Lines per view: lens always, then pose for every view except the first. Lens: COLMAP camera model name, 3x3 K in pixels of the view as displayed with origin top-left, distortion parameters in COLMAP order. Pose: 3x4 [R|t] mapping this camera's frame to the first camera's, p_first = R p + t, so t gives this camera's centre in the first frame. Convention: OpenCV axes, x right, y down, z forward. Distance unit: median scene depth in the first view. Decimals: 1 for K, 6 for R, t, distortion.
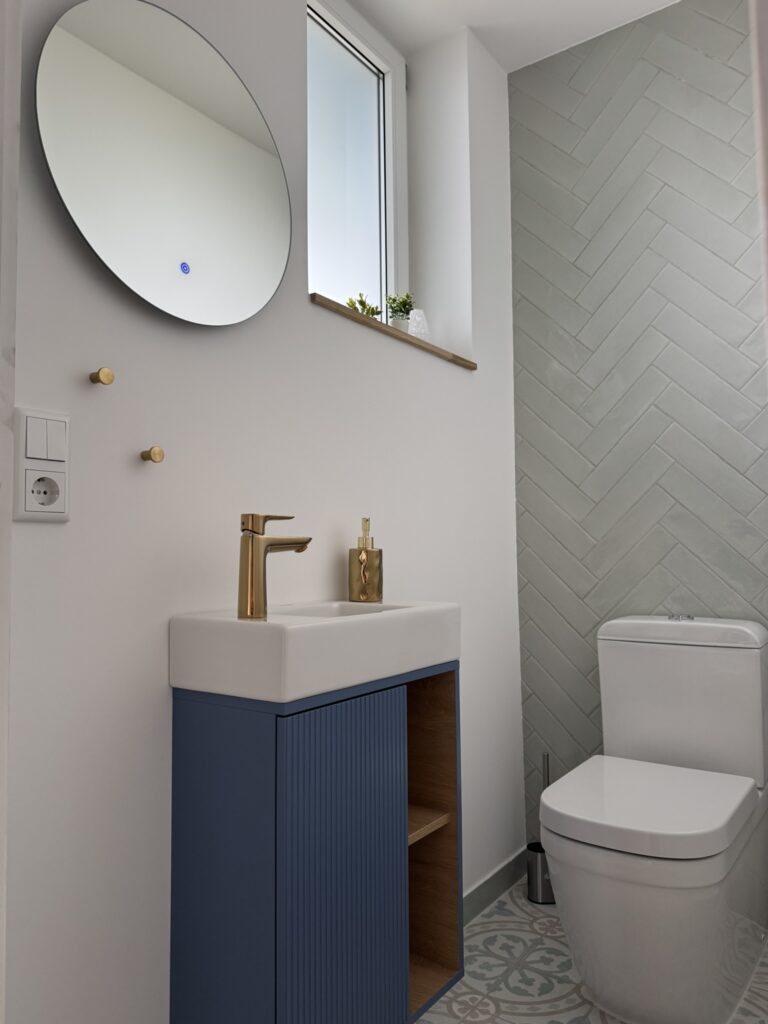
lens RADIAL K [[734.3, 0, 381.3], [0, 734.3, 514.6], [0, 0, 1]] dist [0.040843, -0.053938]
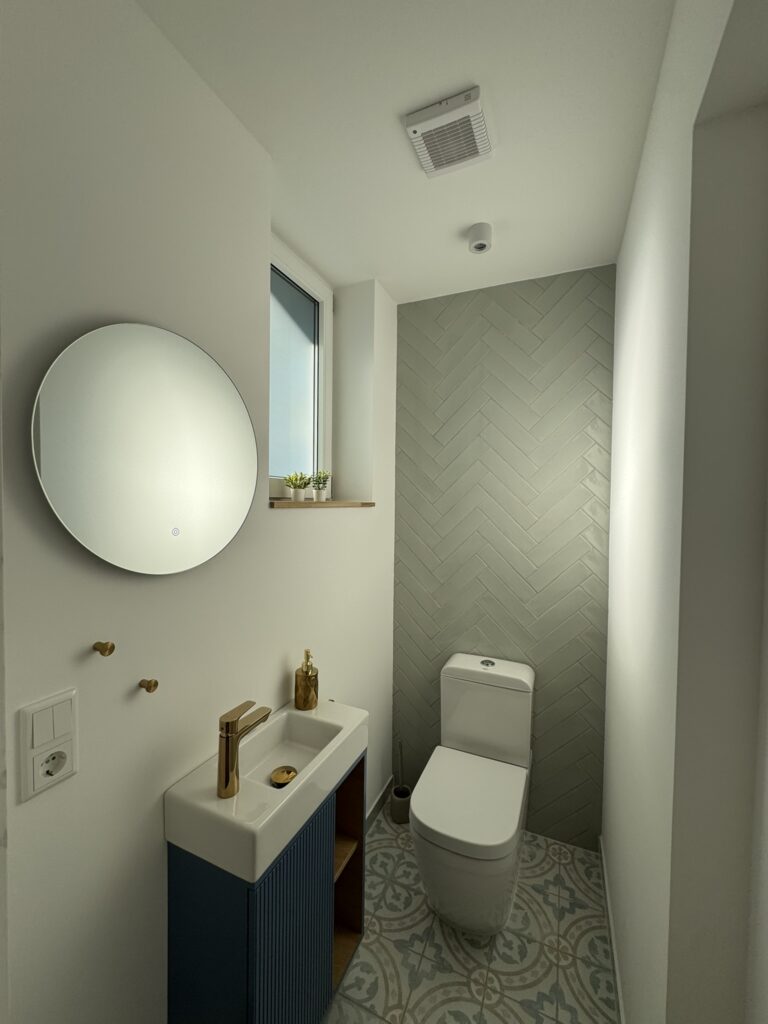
lens RADIAL K [[415.4, 0, 388.5], [0, 415.4, 510.9], [0, 0, 1]] dist [0.001576, -0.000148]
pose [[0.976060, 0.017662, 0.216783, -0.041603], [-0.036530, 0.995851, 0.083340, -0.313476], [-0.214412, -0.089264, 0.972656, 0.148519]]
